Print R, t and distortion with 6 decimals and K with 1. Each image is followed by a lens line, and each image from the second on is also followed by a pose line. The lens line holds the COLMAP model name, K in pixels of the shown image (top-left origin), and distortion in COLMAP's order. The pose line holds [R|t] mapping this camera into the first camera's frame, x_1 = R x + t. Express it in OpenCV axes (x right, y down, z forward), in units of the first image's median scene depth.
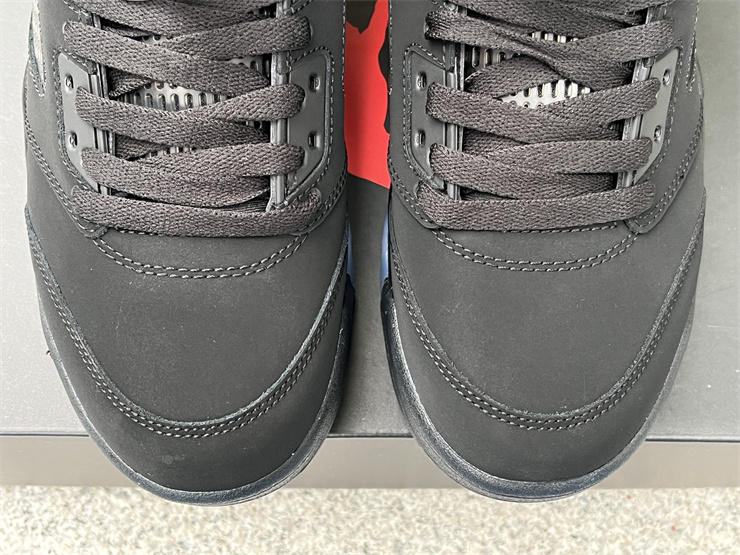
lens RADIAL K [[1015.4, 0, 369.0], [0, 1015.4, 276.7], [0, 0, 1]] dist [0.003543, 0.000000]
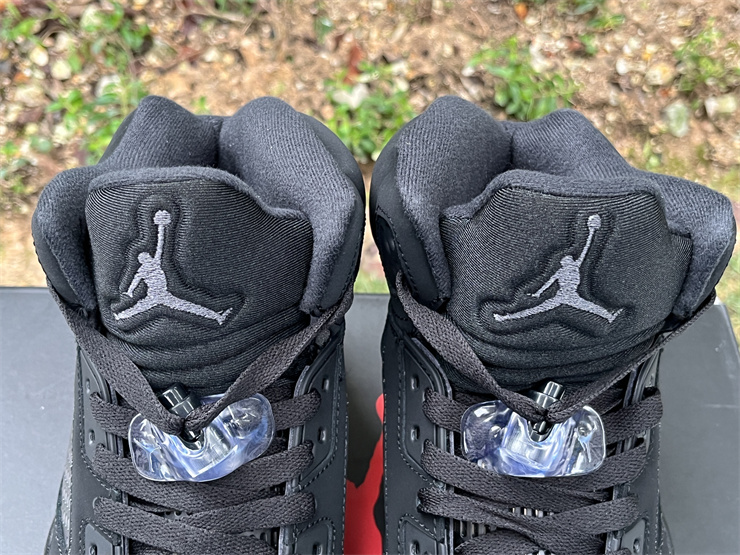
lens RADIAL K [[1015.4, 0, 372.0], [0, 1015.4, 278.3], [0, 0, 1]] dist [0.003543, 0.000000]
pose [[0.999907, 0.003162, 0.013254, -0.010685], [0.002054, 0.926591, -0.376065, -0.053232], [-0.013471, 0.376057, 0.926499, -0.133791]]
